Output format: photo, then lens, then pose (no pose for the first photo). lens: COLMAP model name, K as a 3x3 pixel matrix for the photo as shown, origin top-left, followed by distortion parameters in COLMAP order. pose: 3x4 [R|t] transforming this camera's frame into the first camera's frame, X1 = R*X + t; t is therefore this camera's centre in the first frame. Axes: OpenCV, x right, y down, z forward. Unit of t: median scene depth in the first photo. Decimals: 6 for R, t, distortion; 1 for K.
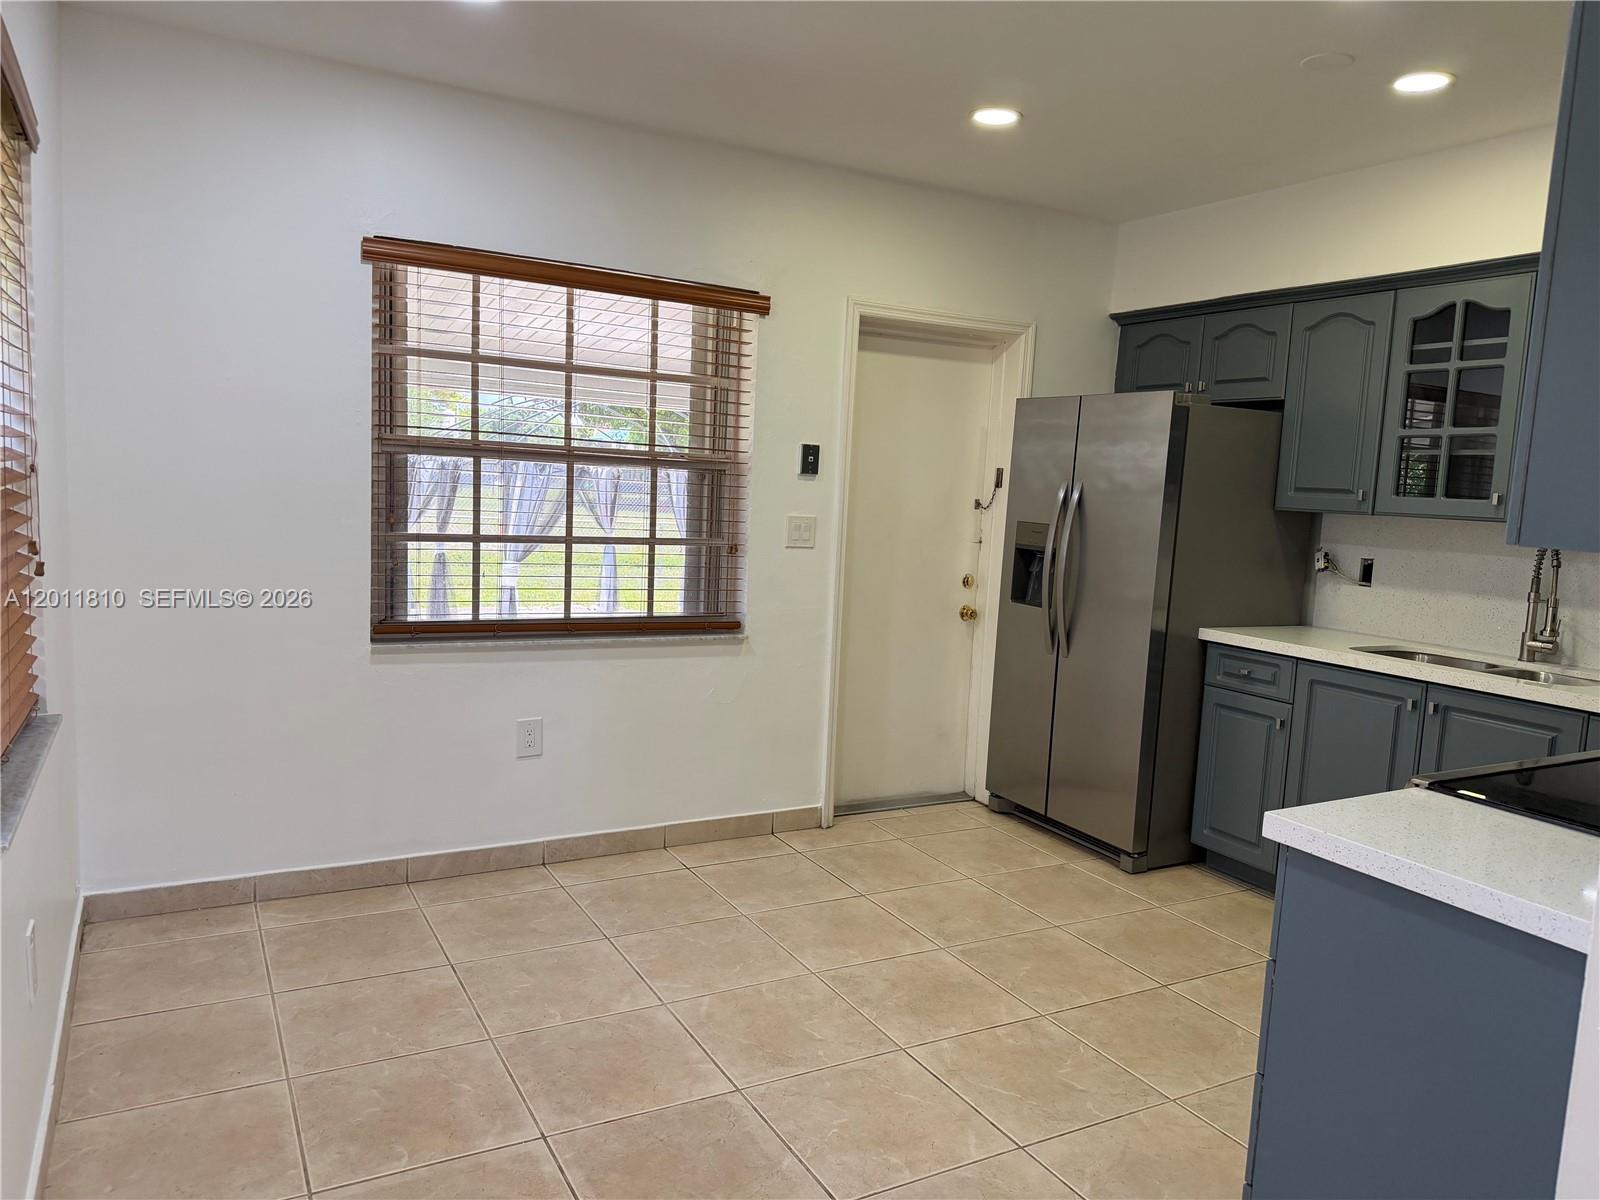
lens RADIAL K [[1116.3, 0, 808.8], [0, 1116.3, 613.1], [0, 0, 1]] dist [0.202916, -0.281710]
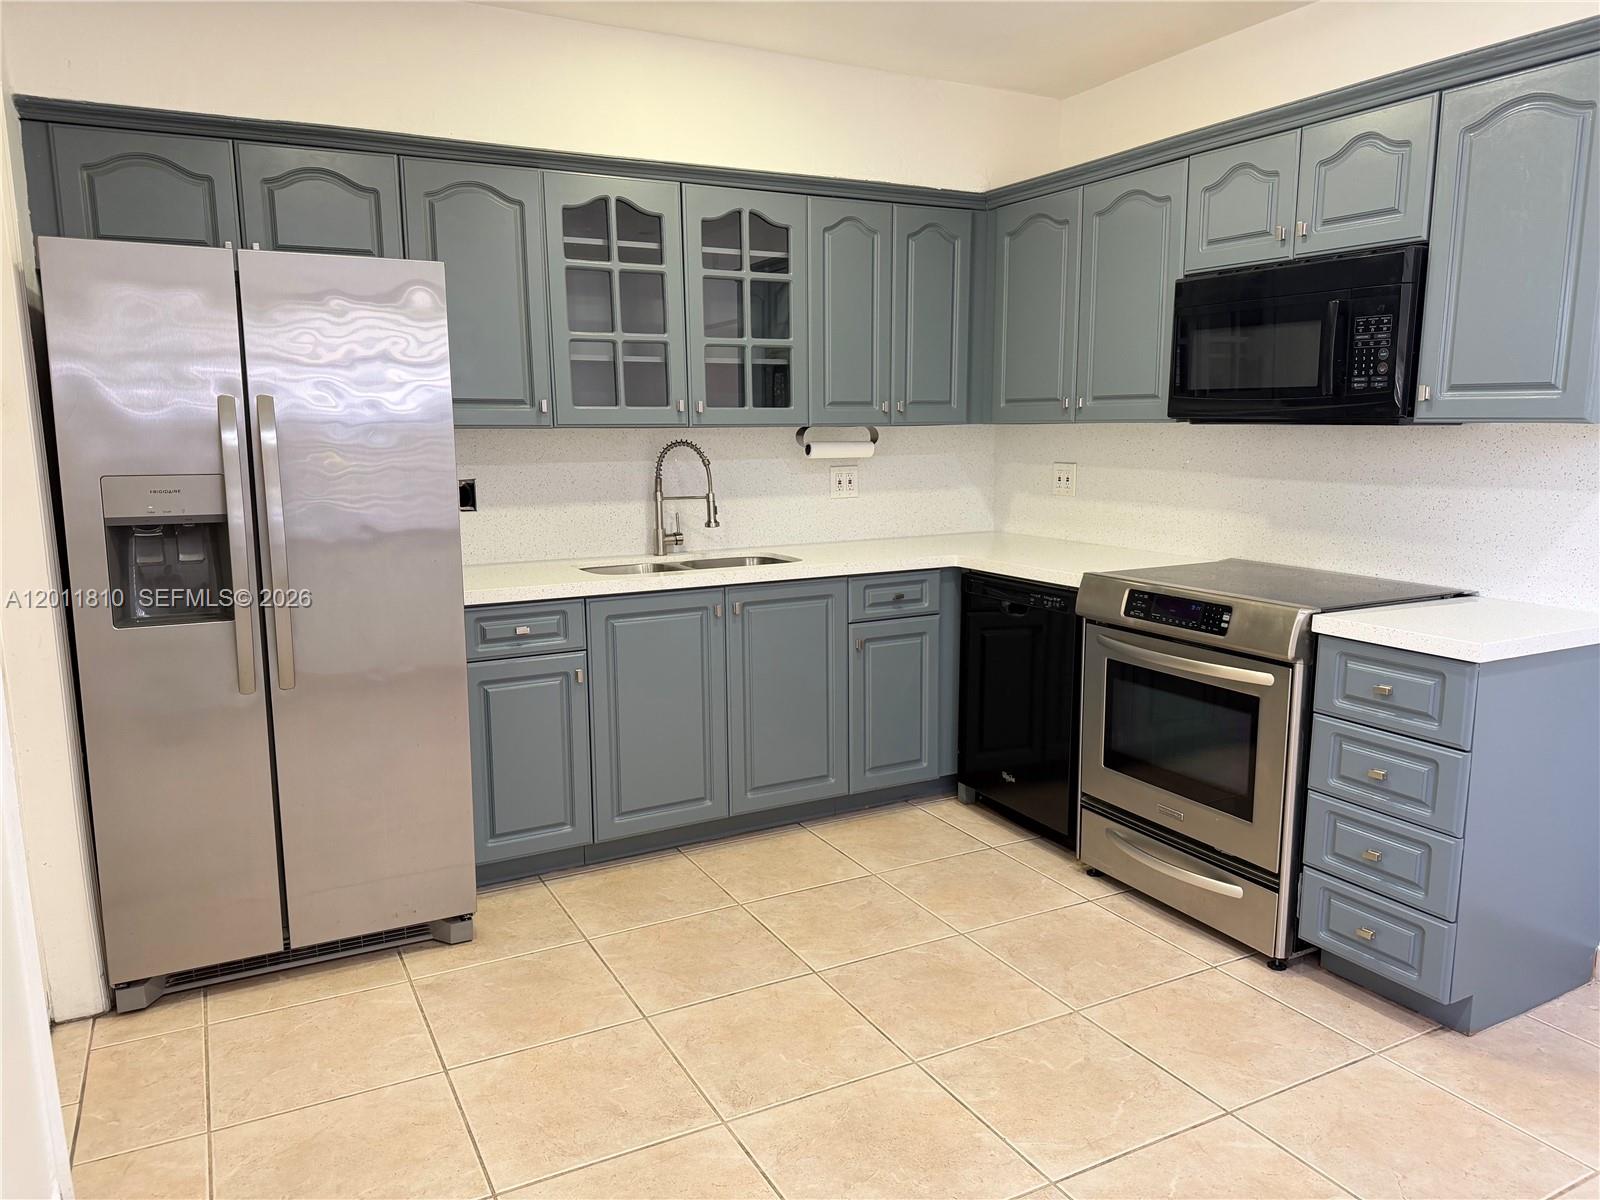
lens RADIAL K [[1146.0, 0, 806.4], [0, 1146.0, 607.5], [0, 0, 1]] dist [0.178326, -0.307158]
pose [[0.023612, -0.213966, 0.976556, -0.451501], [0.121202, 0.970235, 0.209651, -0.122825], [-0.992347, 0.113410, 0.048843, 0.831970]]
